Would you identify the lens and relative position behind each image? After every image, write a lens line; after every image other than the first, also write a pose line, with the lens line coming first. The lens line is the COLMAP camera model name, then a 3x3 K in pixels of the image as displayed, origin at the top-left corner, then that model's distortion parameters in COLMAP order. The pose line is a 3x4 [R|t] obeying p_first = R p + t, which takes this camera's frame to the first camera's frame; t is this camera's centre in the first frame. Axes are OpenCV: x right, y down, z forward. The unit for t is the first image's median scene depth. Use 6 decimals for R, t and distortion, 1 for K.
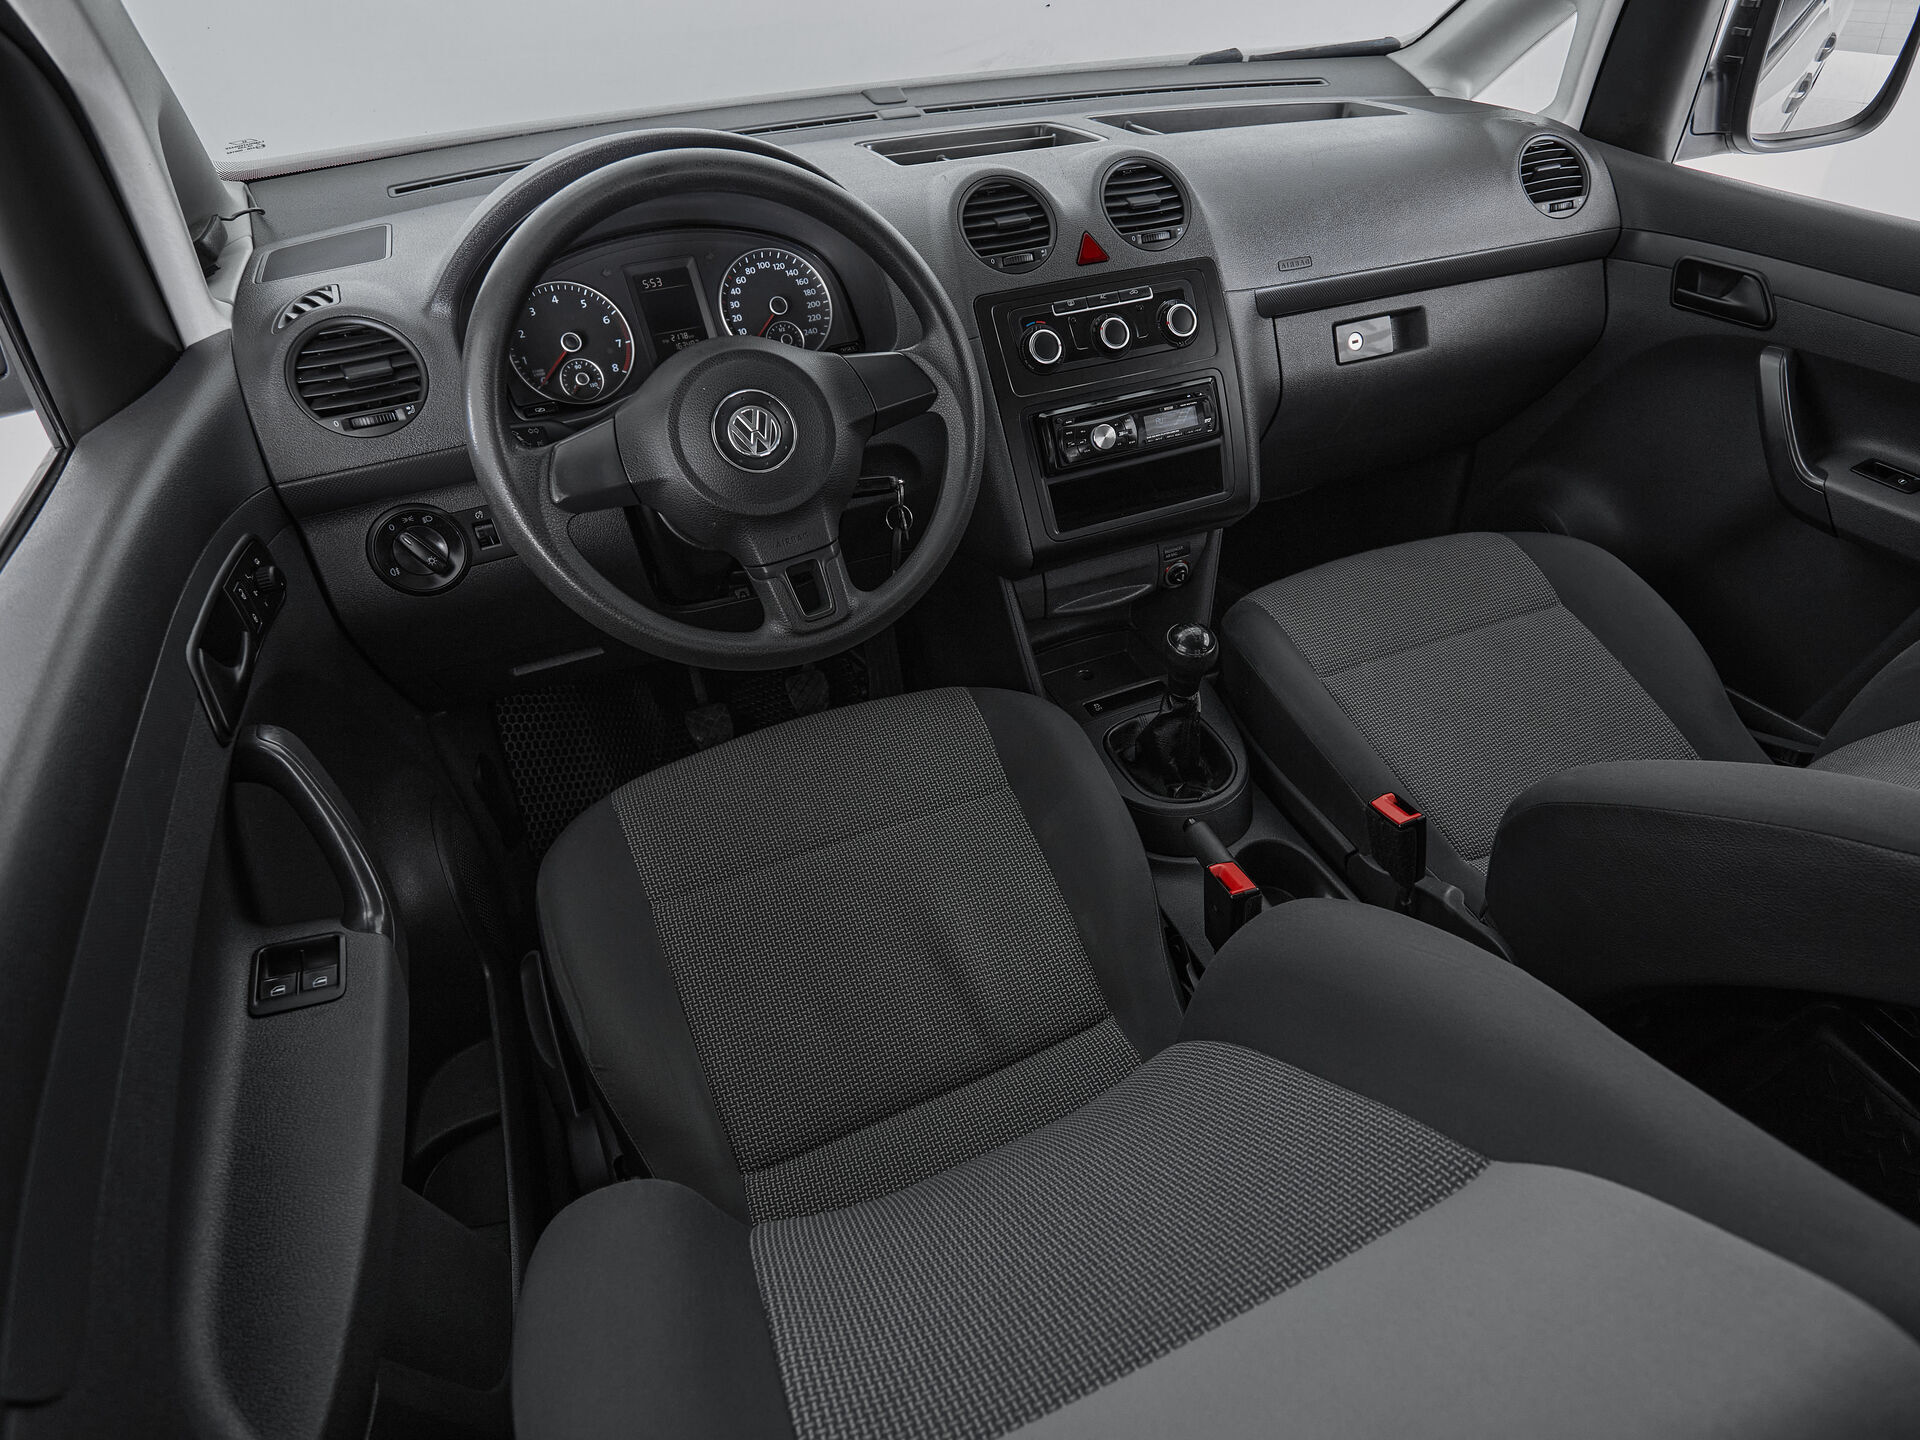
lens RADIAL K [[1100.7, 0, 1034.9], [0, 1100.7, 719.2], [0, 0, 1]] dist [0.004136, 0.001113]
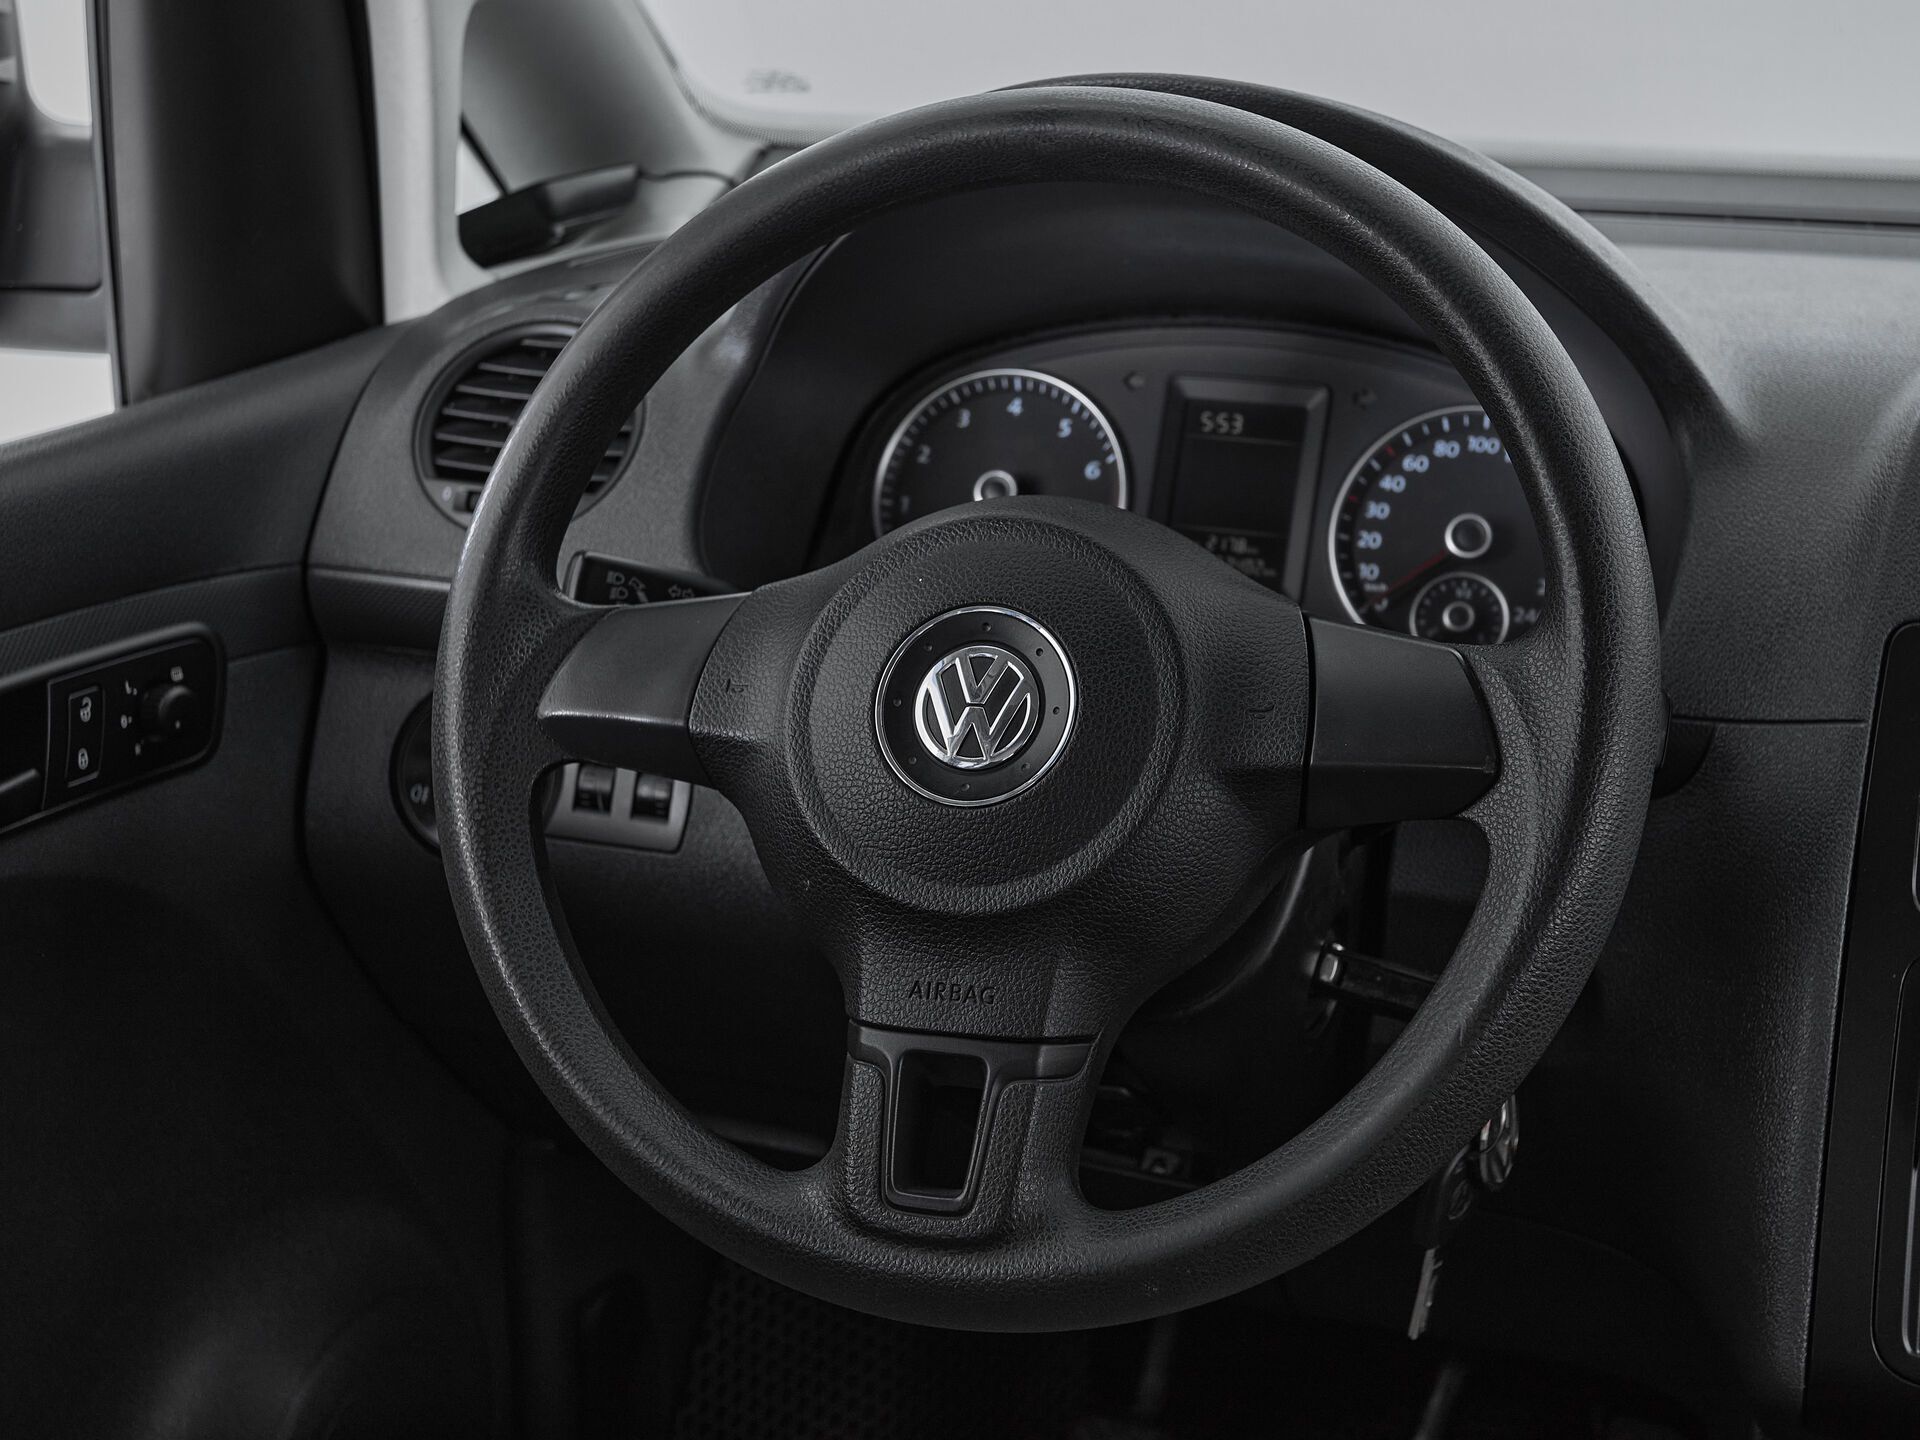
lens RADIAL K [[2455.9, 0, 953.9], [0, 2455.9, 693.9], [0, 0, 1]] dist [0.026321, 0.069781]
pose [[0.701768, 0.257428, -0.664268, 0.247100], [-0.470907, 0.867296, -0.161383, -0.090187], [0.534572, 0.426062, 0.729865, 0.263573]]
